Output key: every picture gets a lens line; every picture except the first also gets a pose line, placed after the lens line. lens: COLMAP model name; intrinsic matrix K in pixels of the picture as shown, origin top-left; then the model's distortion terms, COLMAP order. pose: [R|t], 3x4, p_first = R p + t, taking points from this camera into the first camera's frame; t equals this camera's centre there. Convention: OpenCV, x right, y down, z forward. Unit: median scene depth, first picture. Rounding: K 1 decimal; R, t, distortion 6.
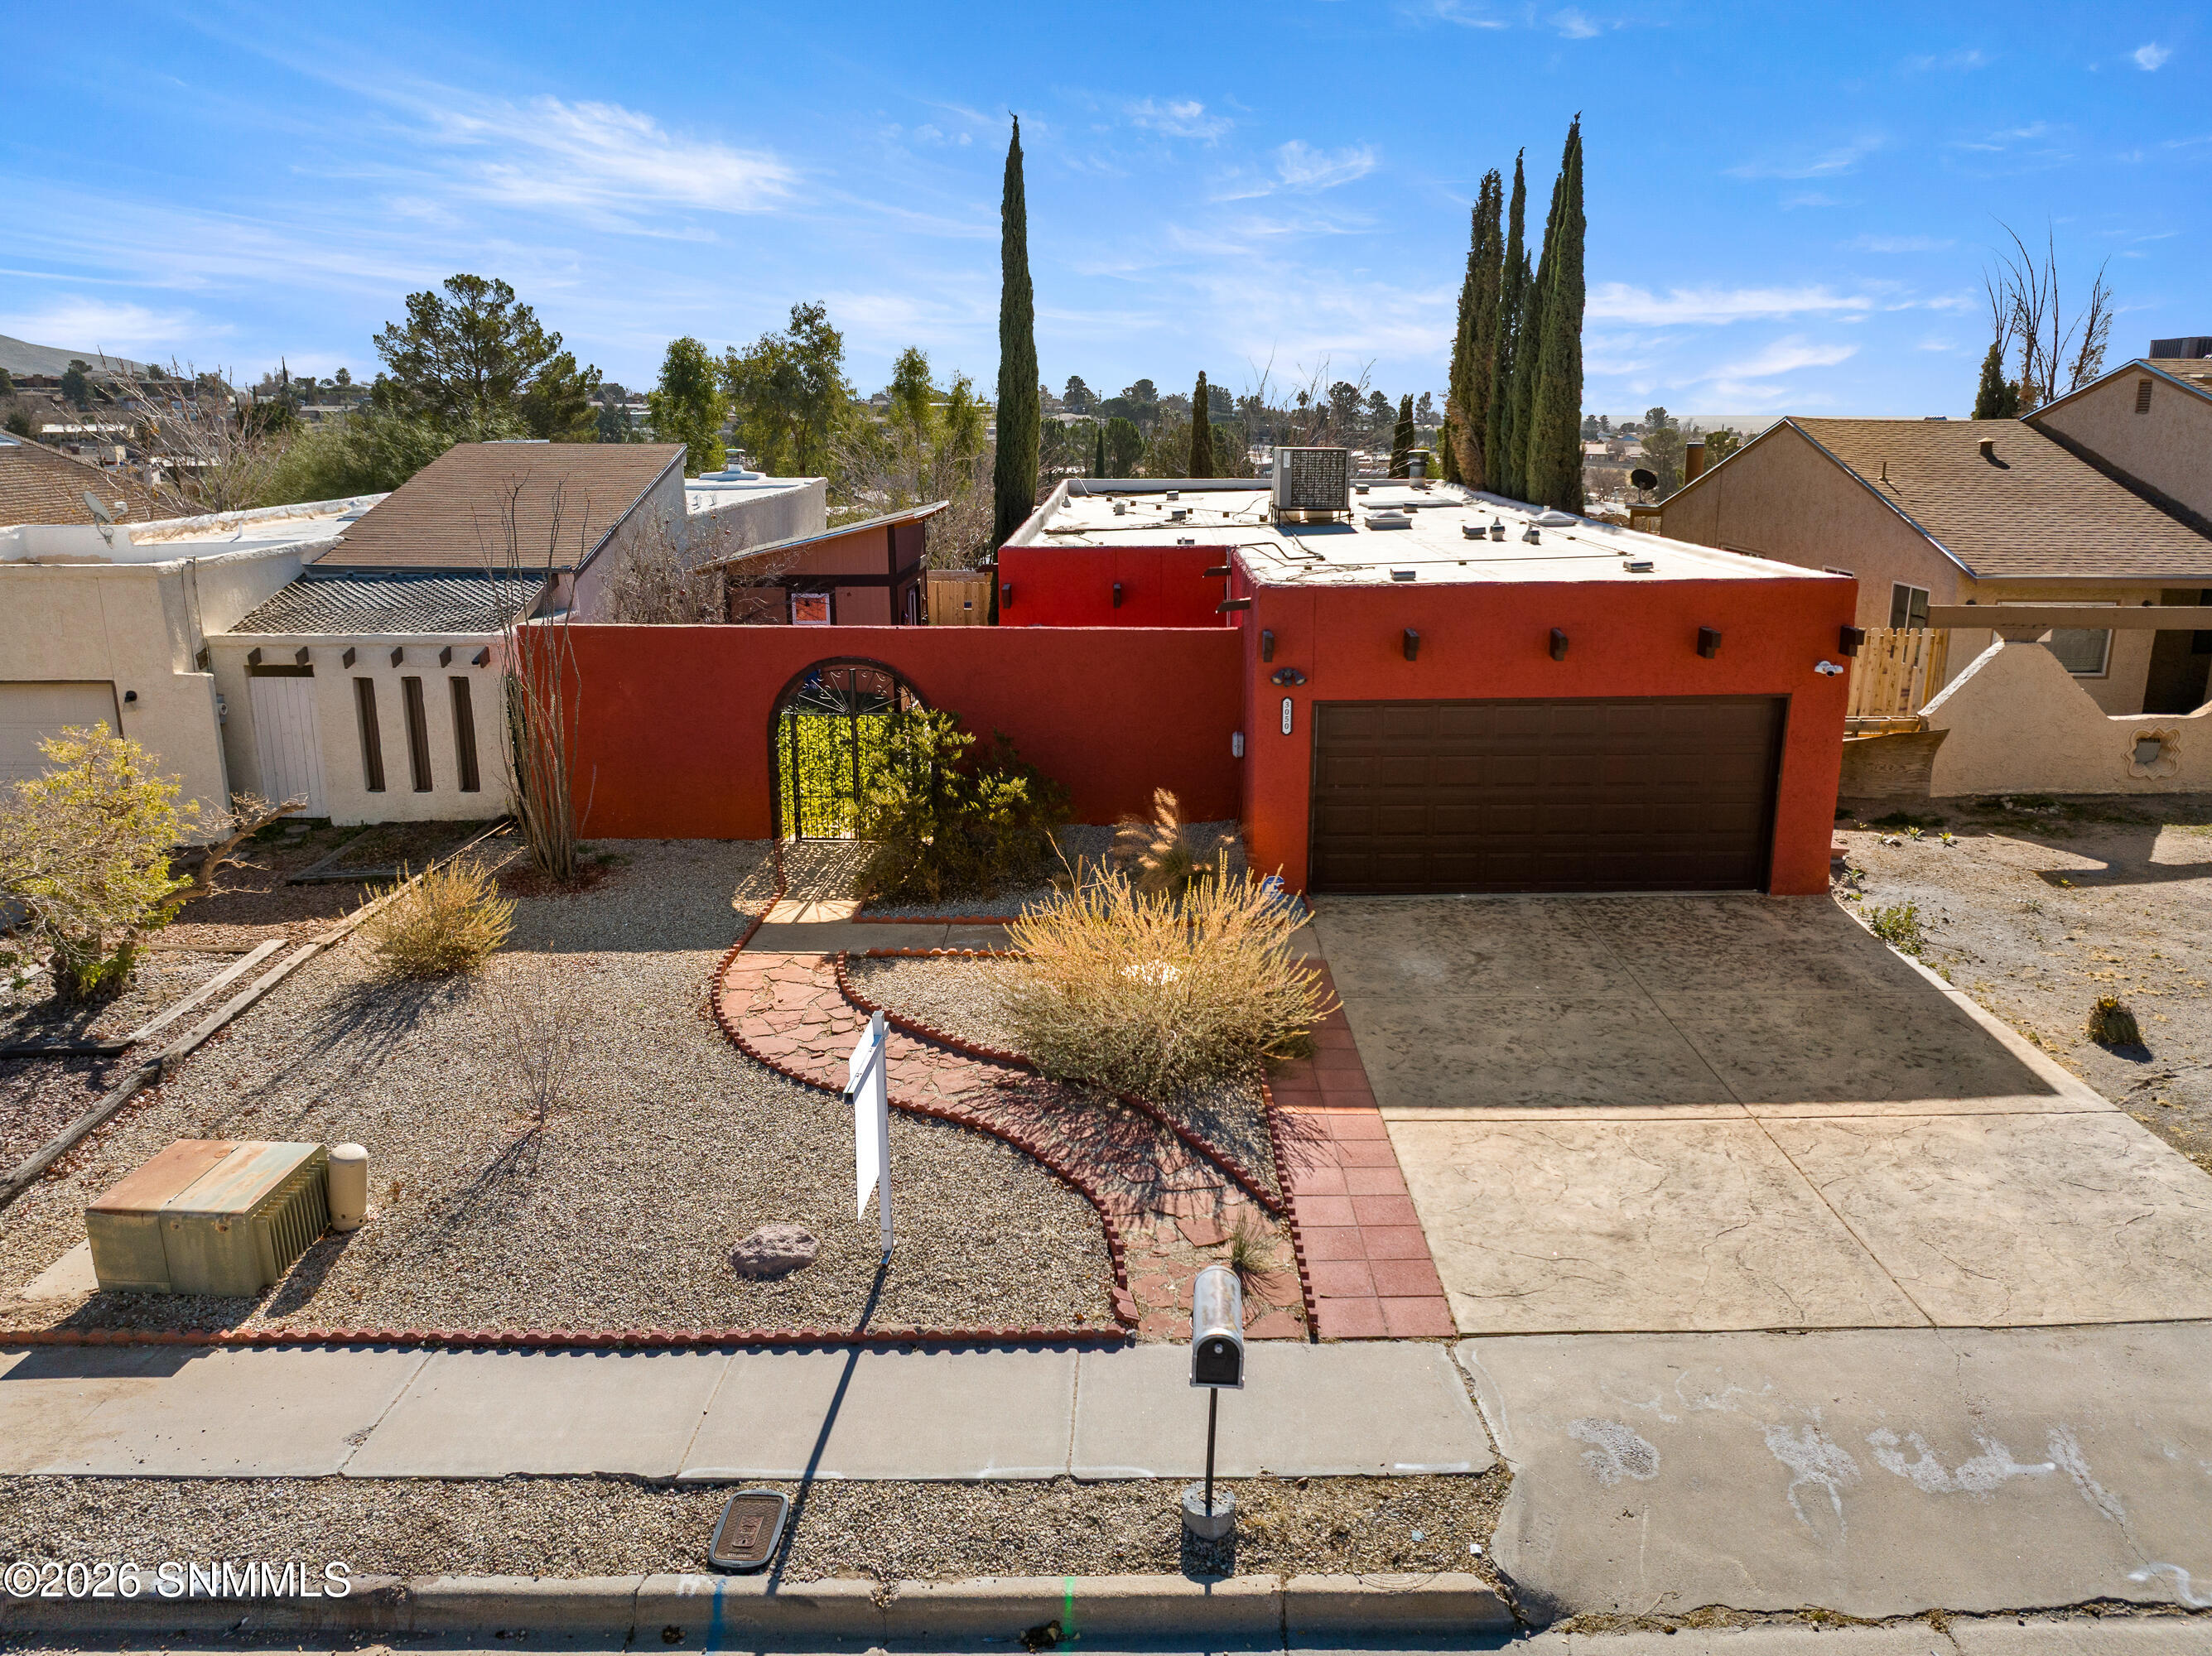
lens RADIAL K [[1553.4, 0, 1106.0], [0, 1553.4, 828.0], [0, 0, 1]] dist [-0.050059, 0.011505]
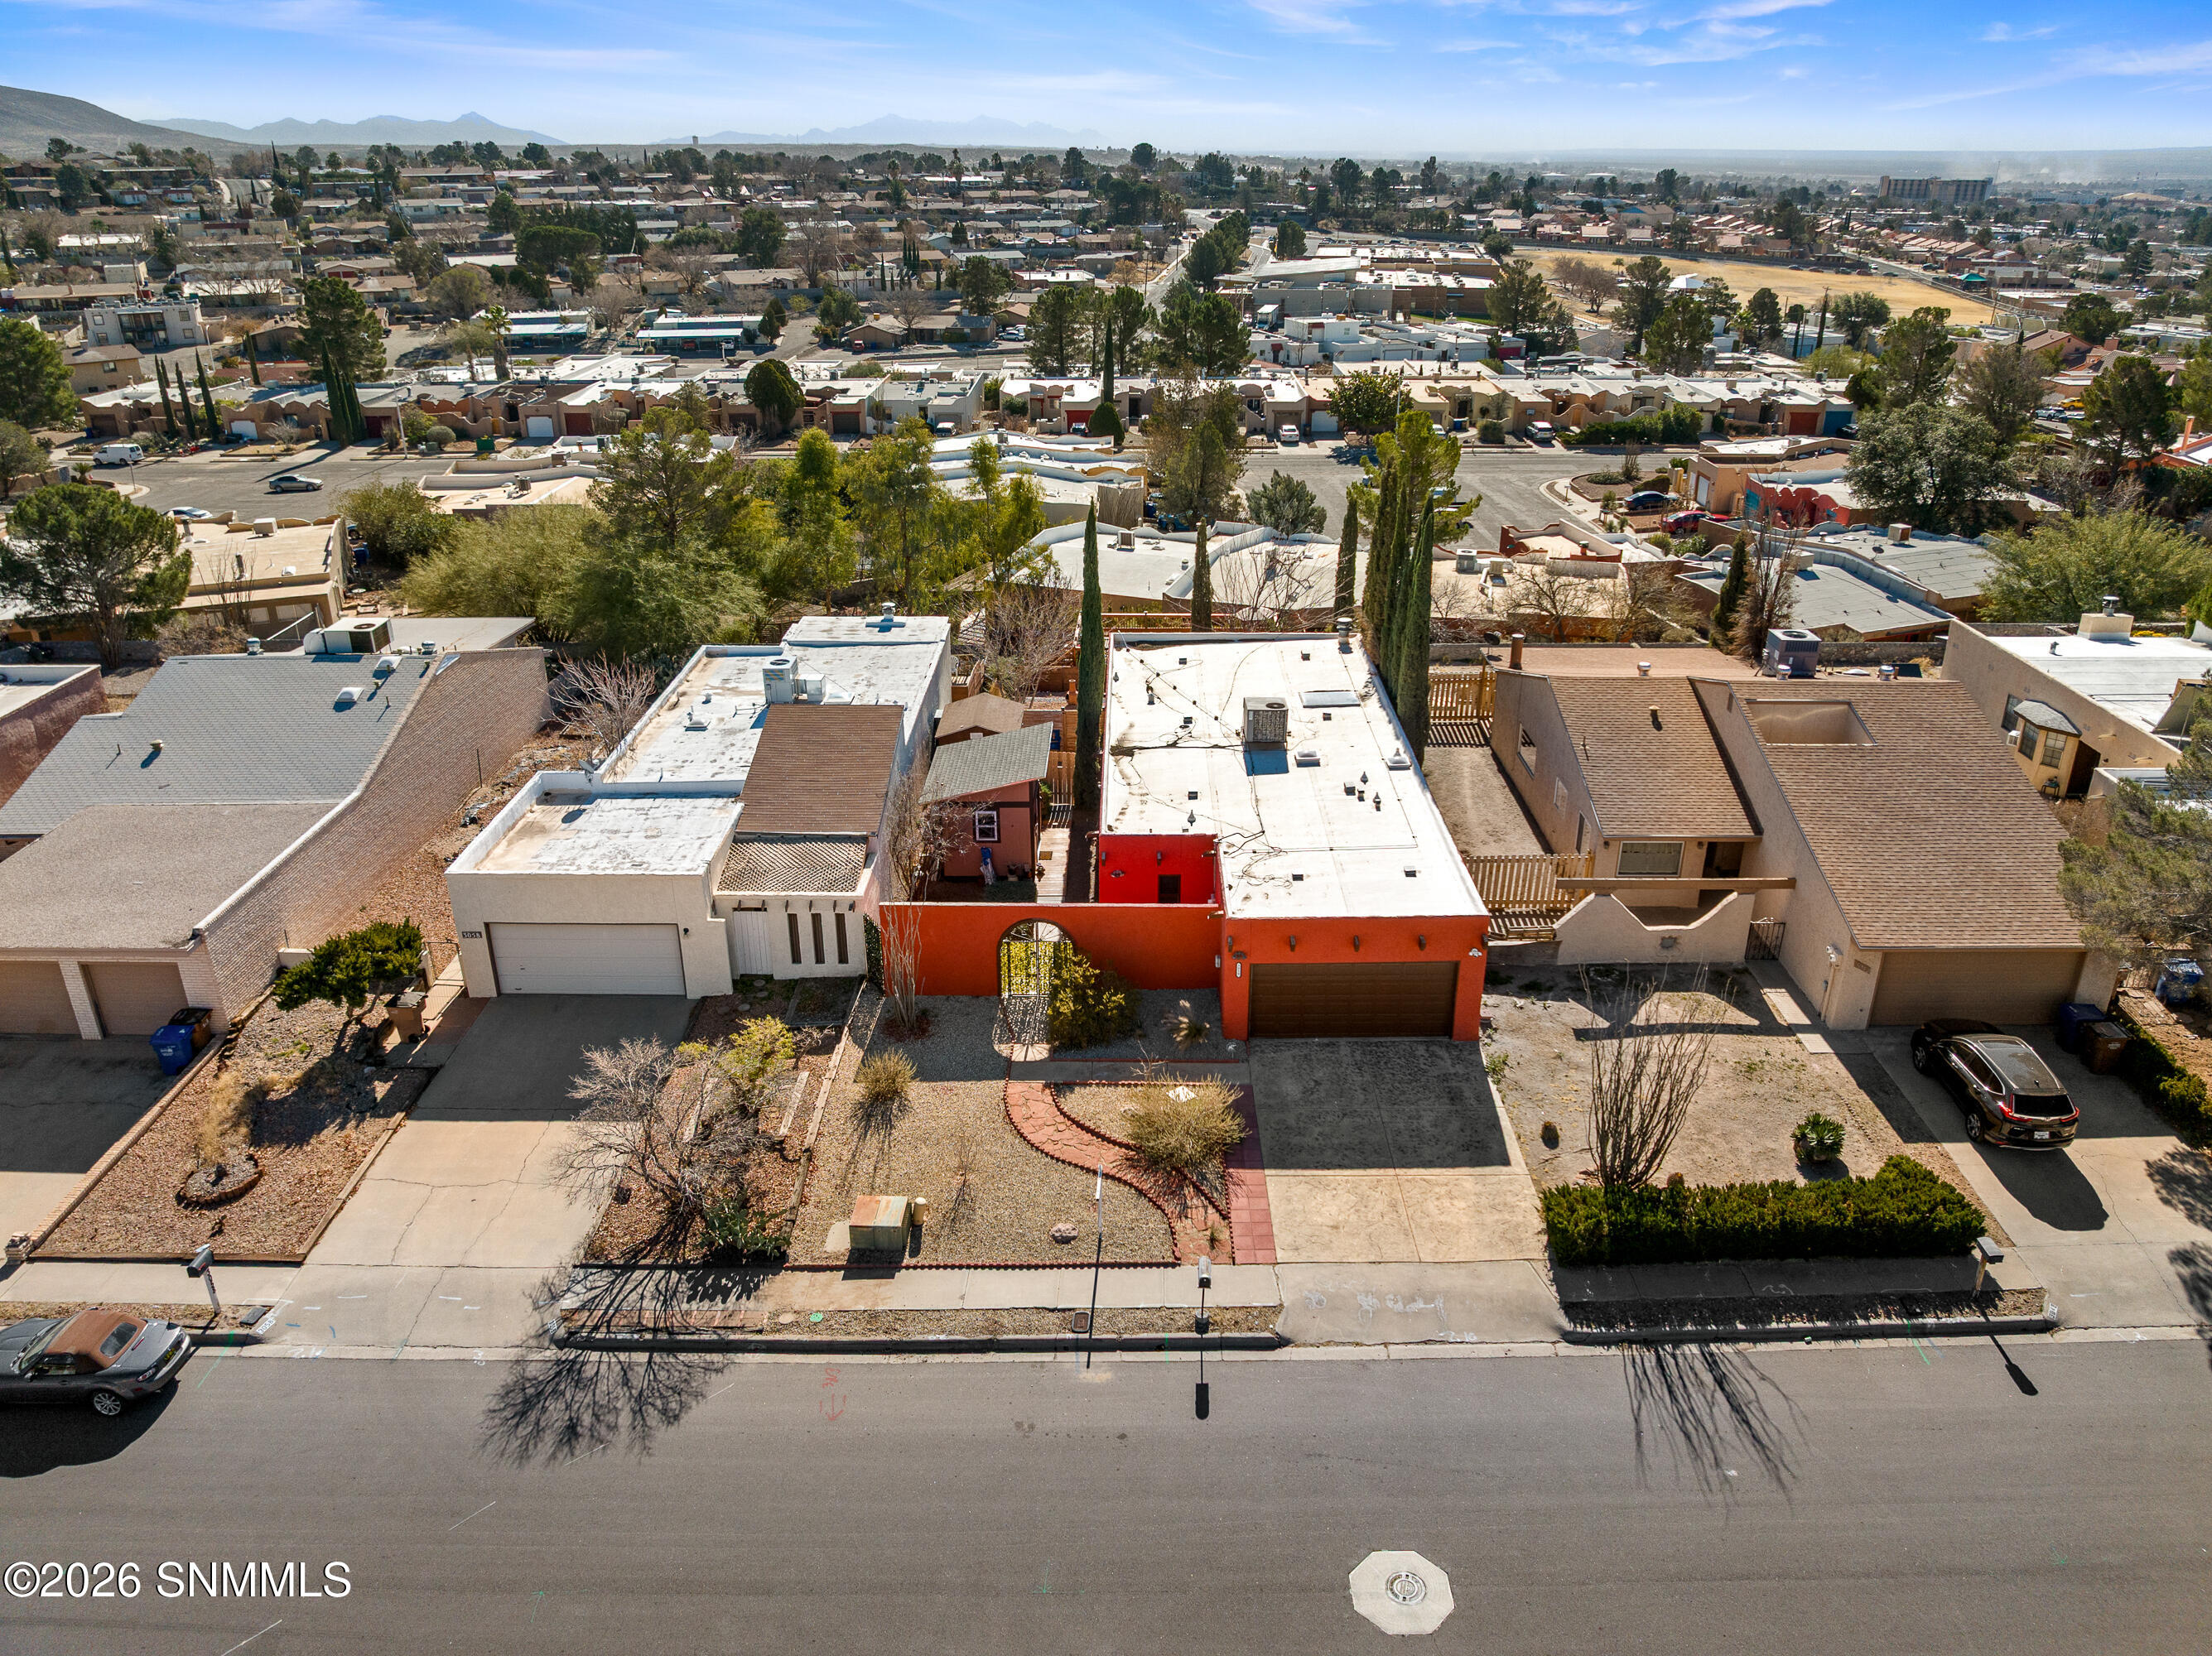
lens RADIAL K [[1553.4, 0, 1106.0], [0, 1553.4, 828.0], [0, 0, 1]] dist [-0.050059, 0.011505]
pose [[0.999989, -0.000315, 0.004620, -0.120063], [-0.000416, 0.987530, 0.157430, -0.861612], [-0.004612, -0.157430, 0.987519, -1.647650]]
